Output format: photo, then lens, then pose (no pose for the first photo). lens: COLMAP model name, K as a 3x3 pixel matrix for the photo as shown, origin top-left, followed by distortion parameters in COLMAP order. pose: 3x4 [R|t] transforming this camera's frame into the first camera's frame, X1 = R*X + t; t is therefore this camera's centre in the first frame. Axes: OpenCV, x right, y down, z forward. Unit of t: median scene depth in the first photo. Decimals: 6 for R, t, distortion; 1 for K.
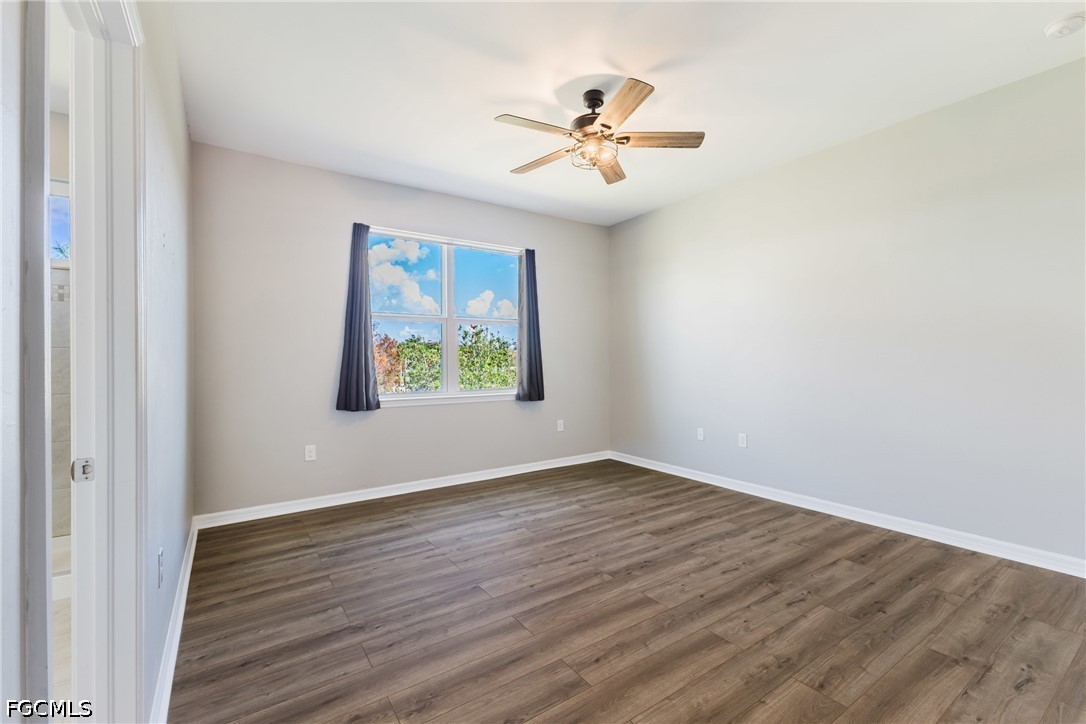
lens RADIAL K [[465.7, 0, 541.7], [0, 465.7, 360.0], [0, 0, 1]] dist [0.012280, -0.002553]
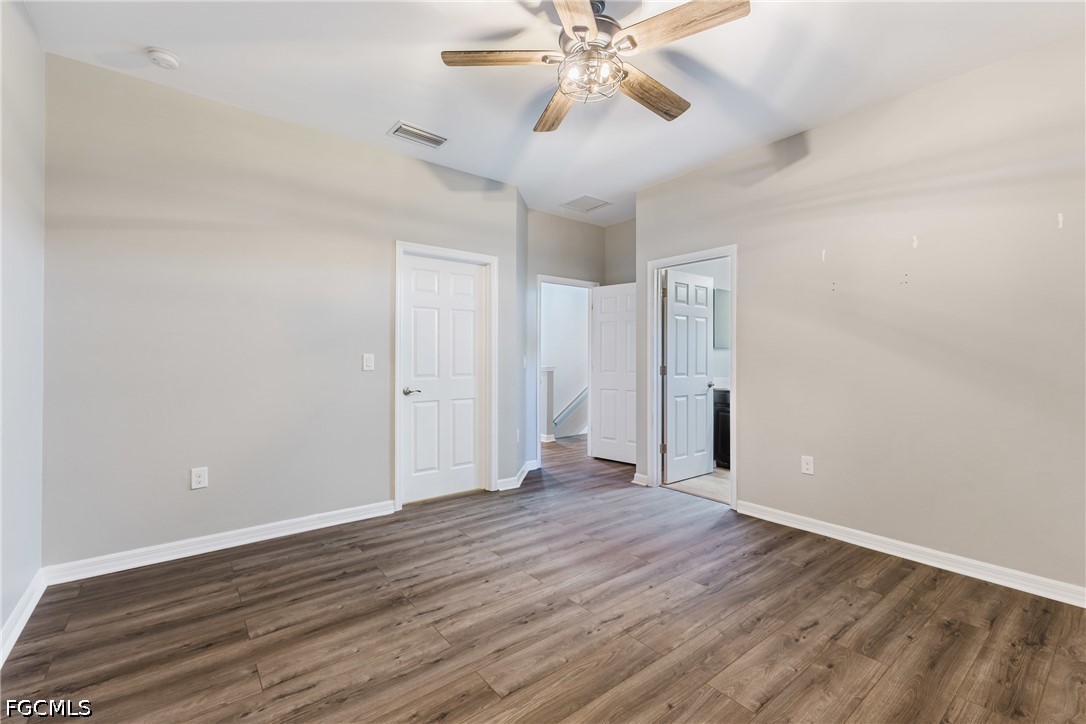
lens RADIAL K [[465.7, 0, 542.1], [0, 465.7, 359.1], [0, 0, 1]] dist [0.012280, -0.002553]
pose [[-0.997546, 0.008463, -0.069500, 0.275082], [0.008250, 0.999960, 0.003356, -0.001977], [0.069526, 0.002775, -0.997576, 1.981367]]
